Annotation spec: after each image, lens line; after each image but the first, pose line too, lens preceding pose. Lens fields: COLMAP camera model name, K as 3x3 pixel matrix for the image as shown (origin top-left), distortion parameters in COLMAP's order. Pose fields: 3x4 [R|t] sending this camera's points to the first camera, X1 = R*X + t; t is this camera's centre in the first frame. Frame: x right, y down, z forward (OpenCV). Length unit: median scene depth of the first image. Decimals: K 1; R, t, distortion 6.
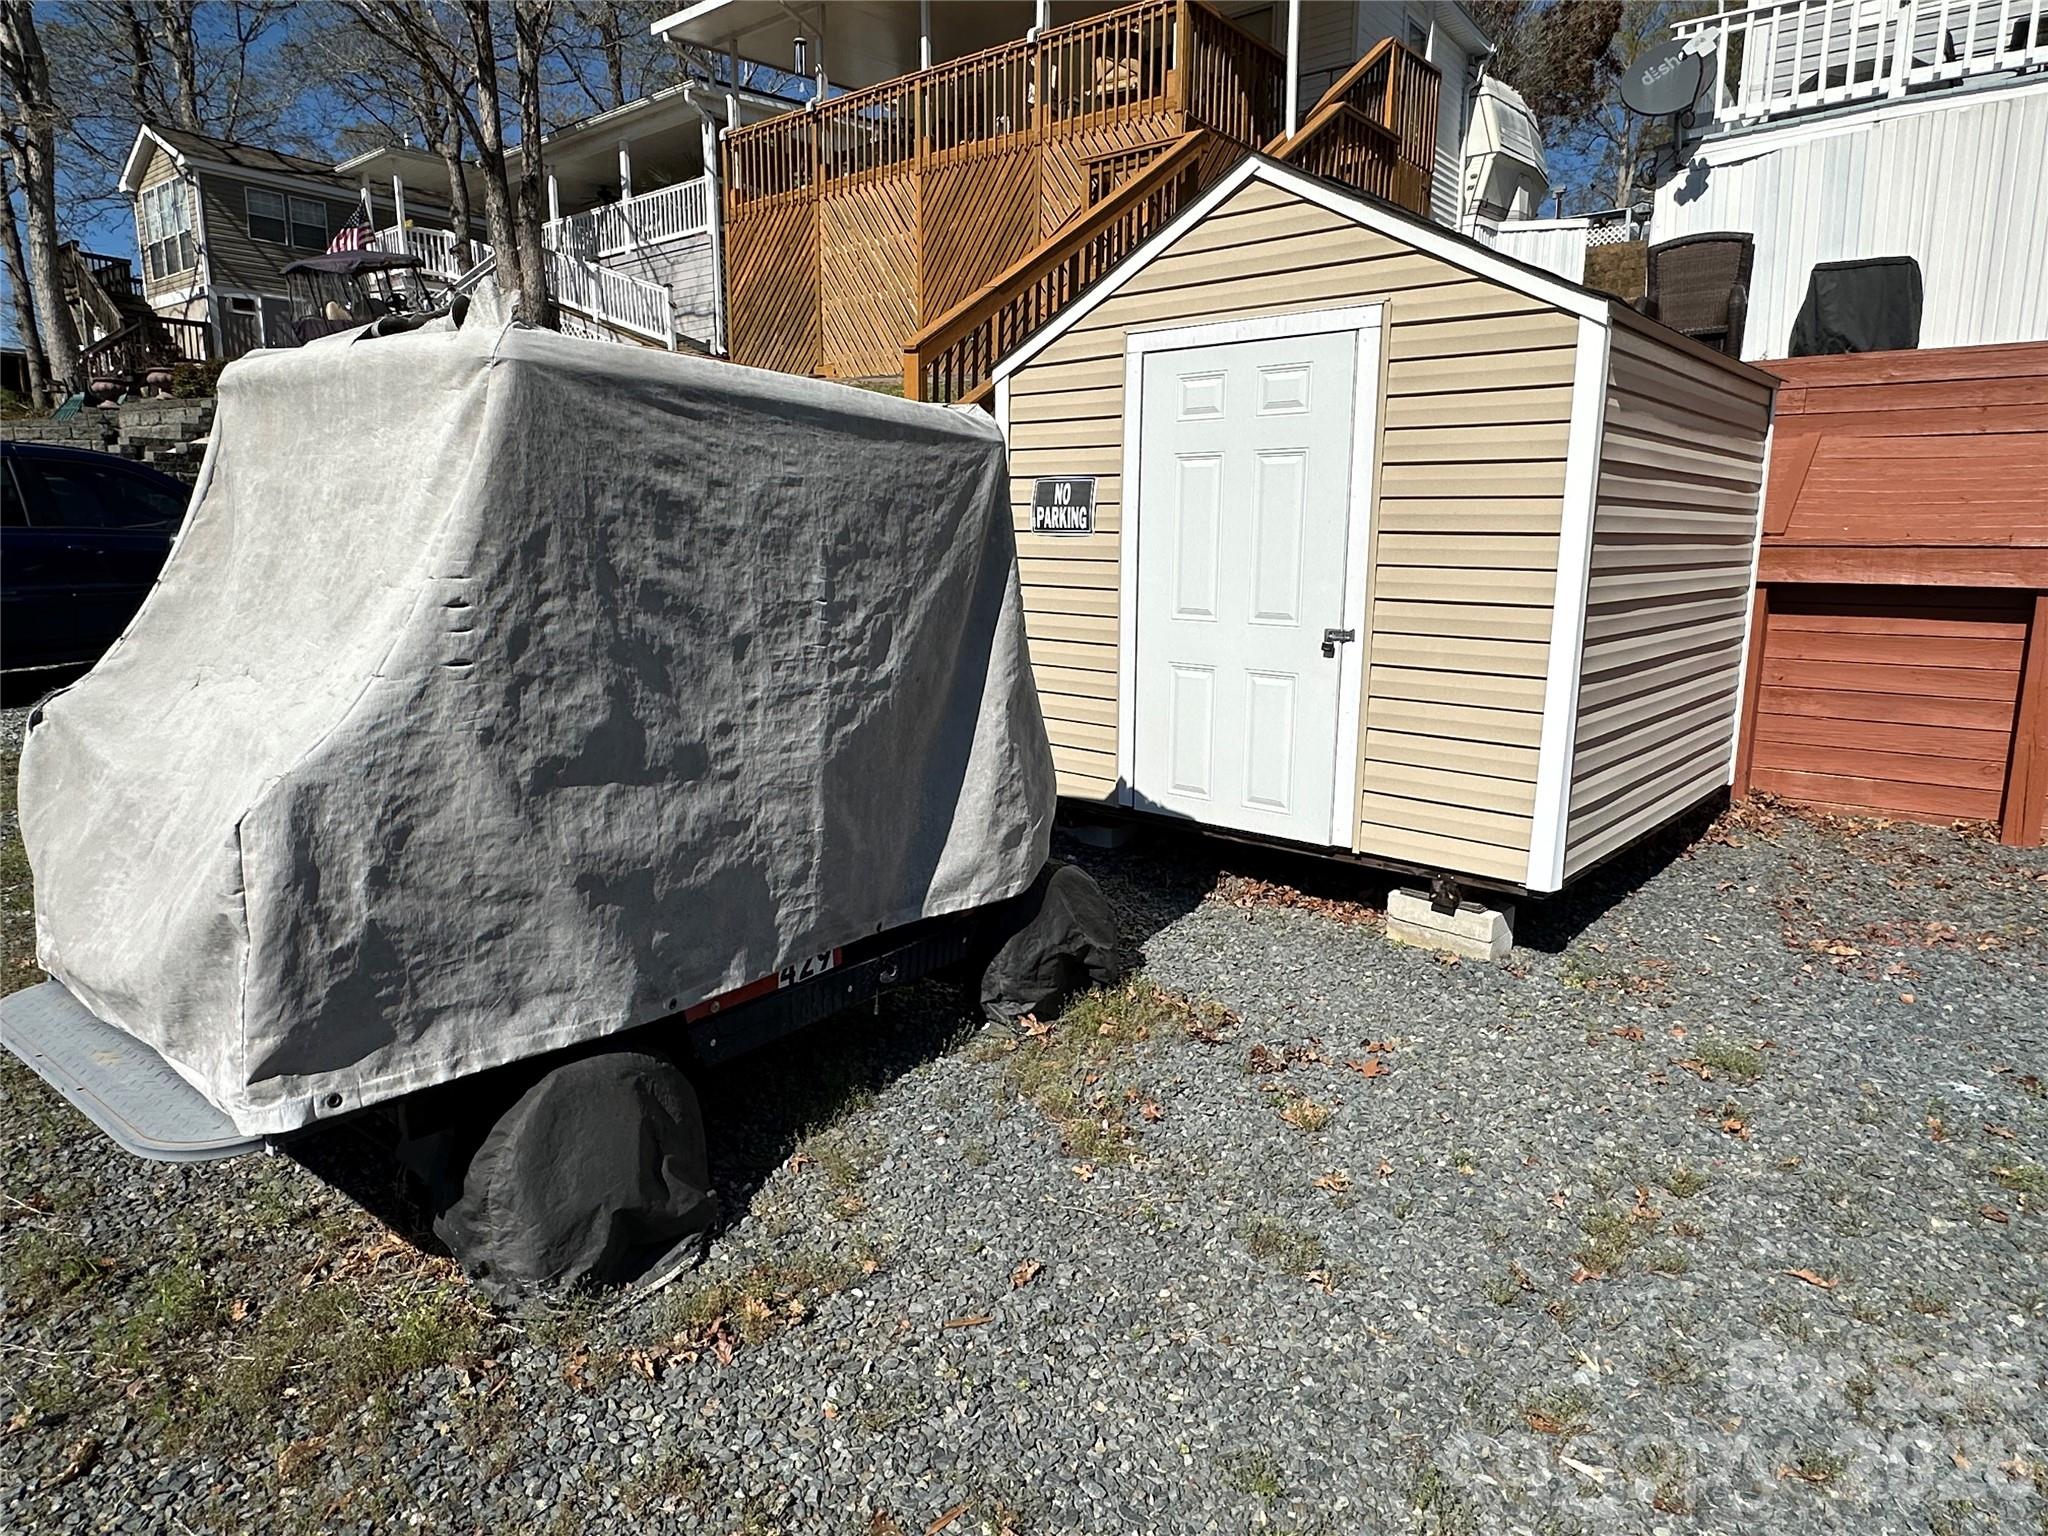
lens RADIAL K [[1222.9, 0, 1039.3], [0, 1222.9, 761.5], [0, 0, 1]] dist [-0.006908, 0.002445]
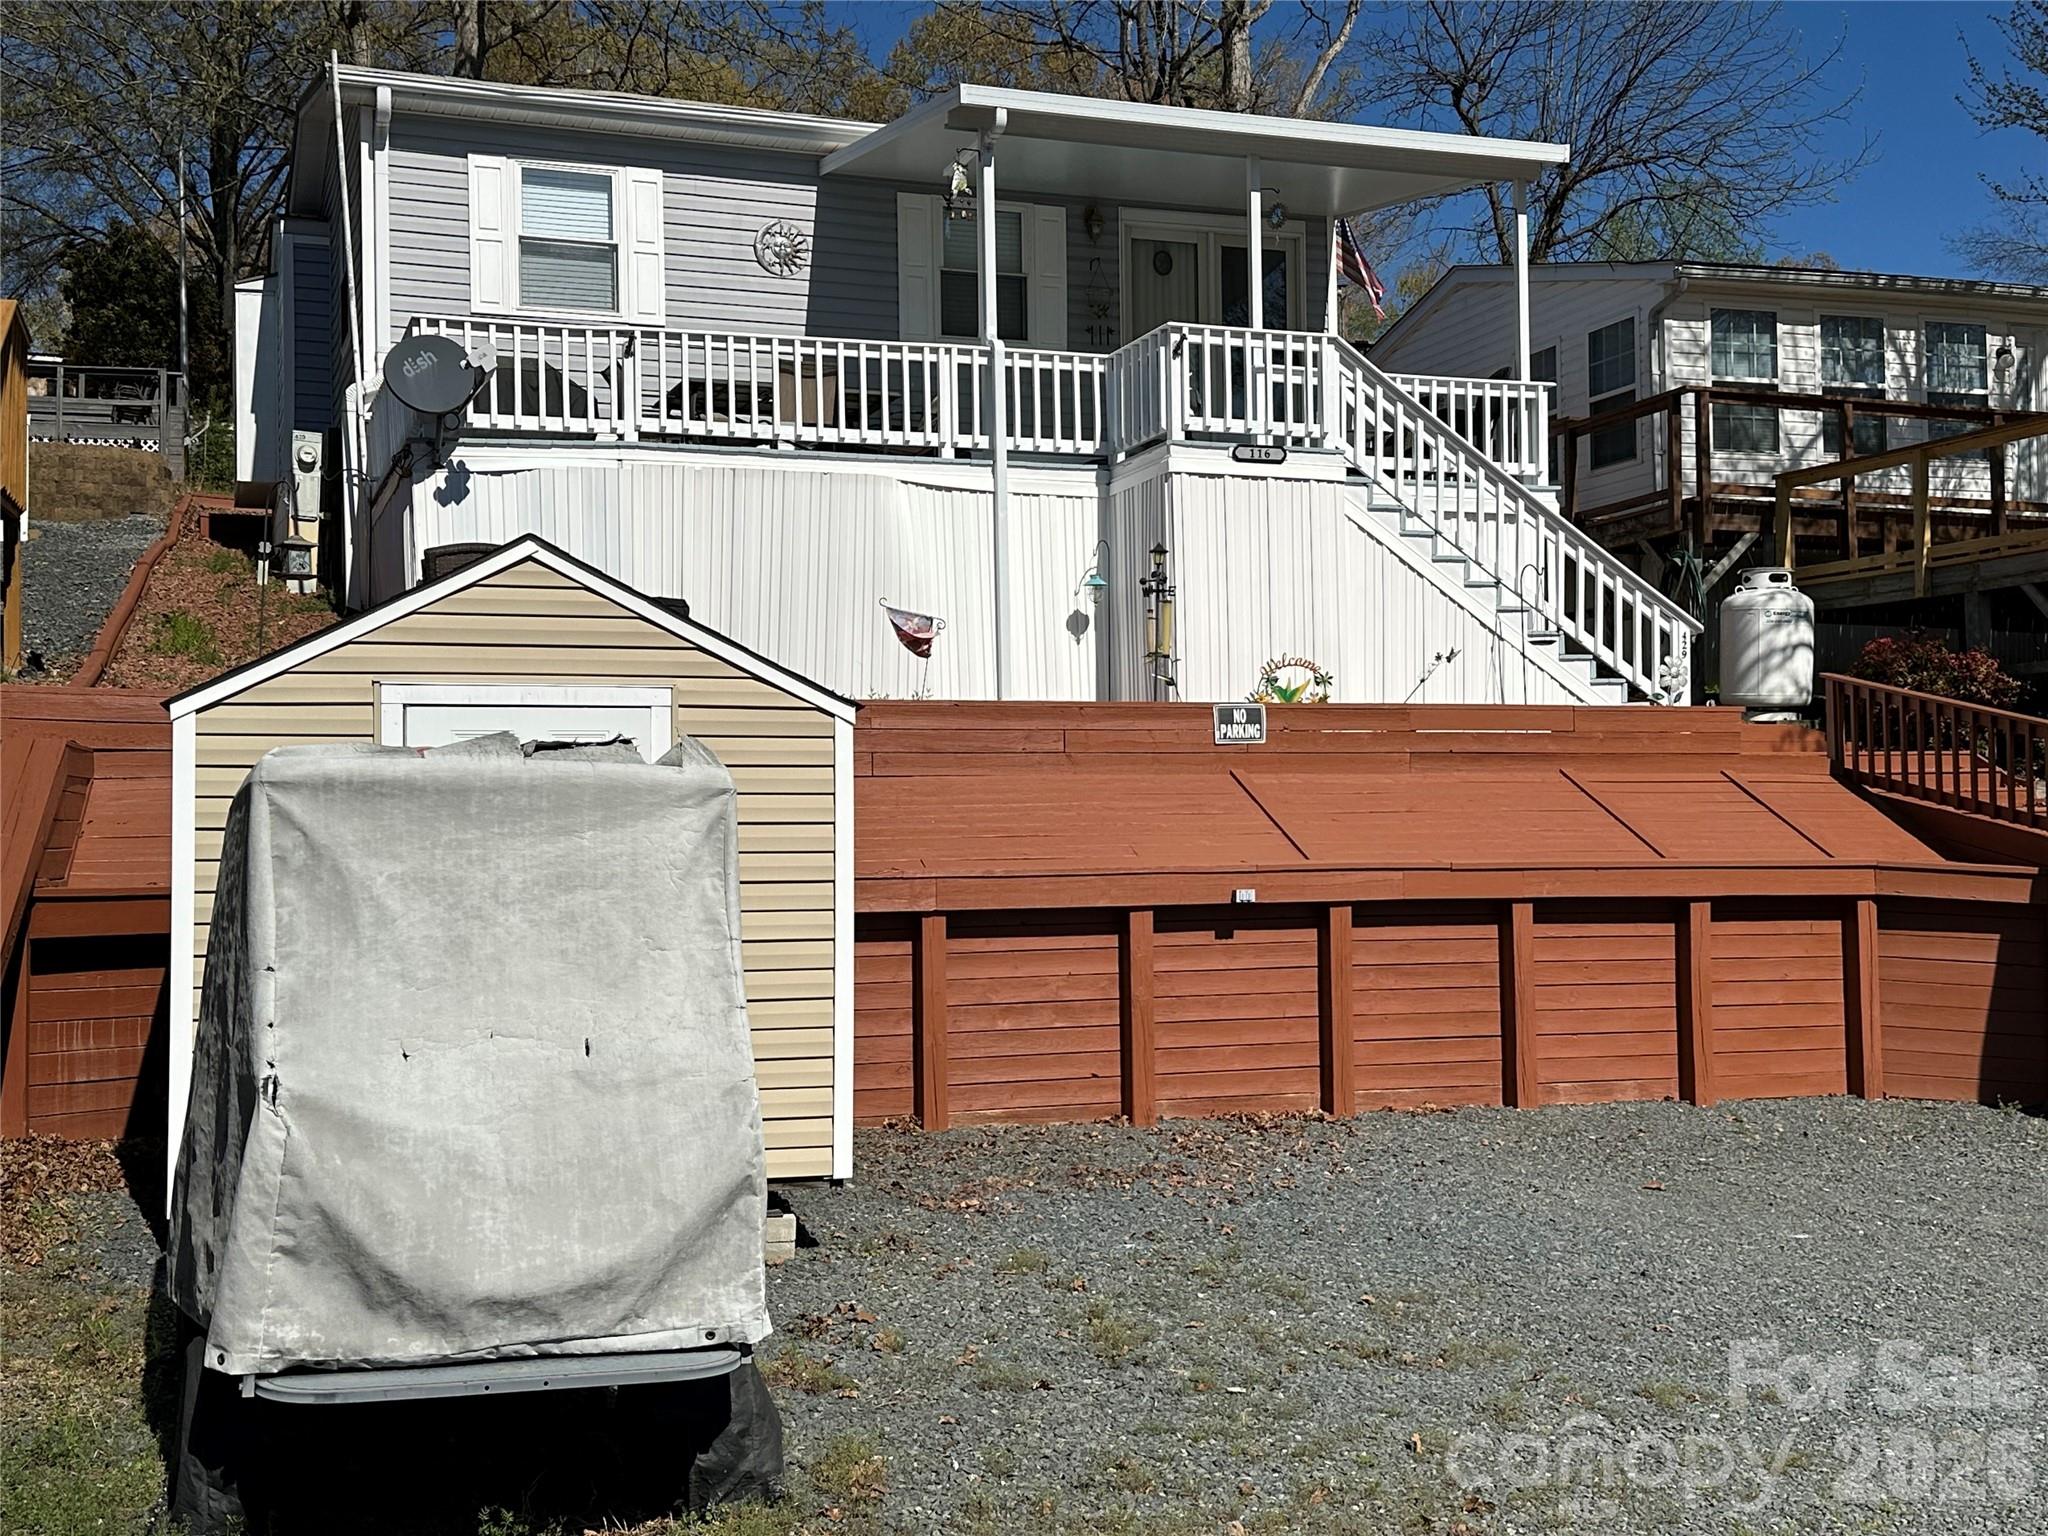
lens RADIAL K [[2360.1, 0, 1034.3], [0, 2360.1, 765.7], [0, 0, 1]] dist [0.058971, 0.000000]
pose [[0.523353, 0.014184, 0.851998, -0.788276], [0.170768, 0.977832, -0.121176, 0.013842], [-0.834829, 0.208912, 0.509329, -0.222028]]
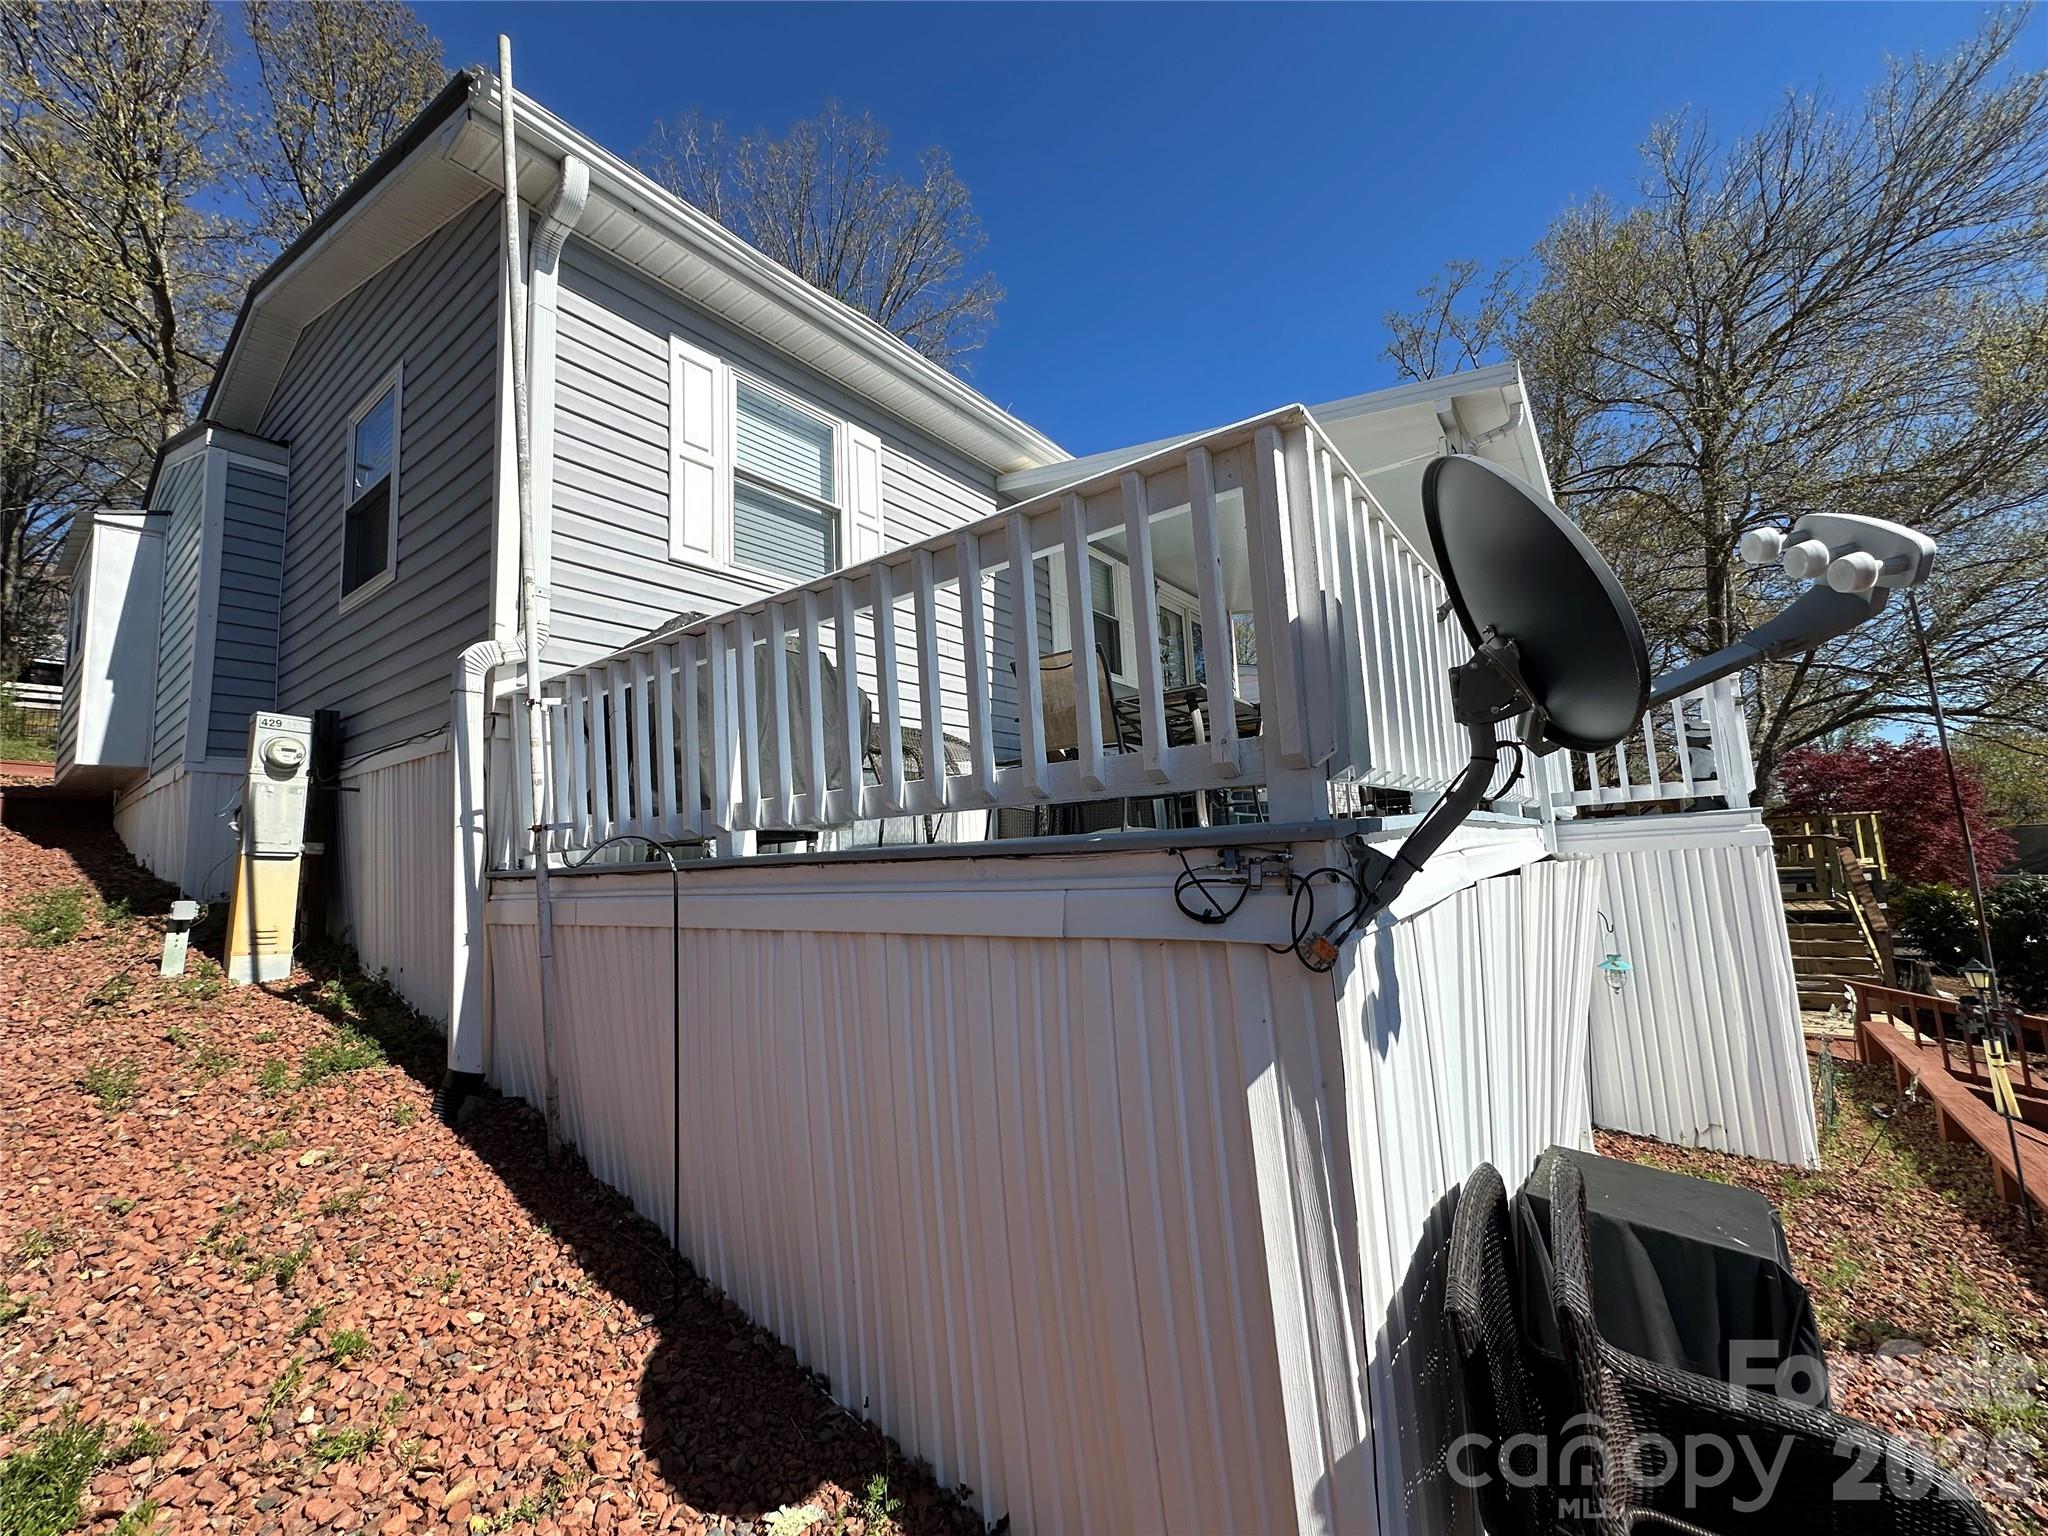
lens RADIAL K [[825.3, 0, 1017.2], [0, 825.3, 759.0], [0, 0, 1]] dist [-0.001447, 0.000014]
pose [[-0.029377, 0.110766, 0.993412, 0.386050], [0.228310, 0.968313, -0.101216, -0.571870], [-0.973145, 0.223832, -0.053735, 1.185524]]
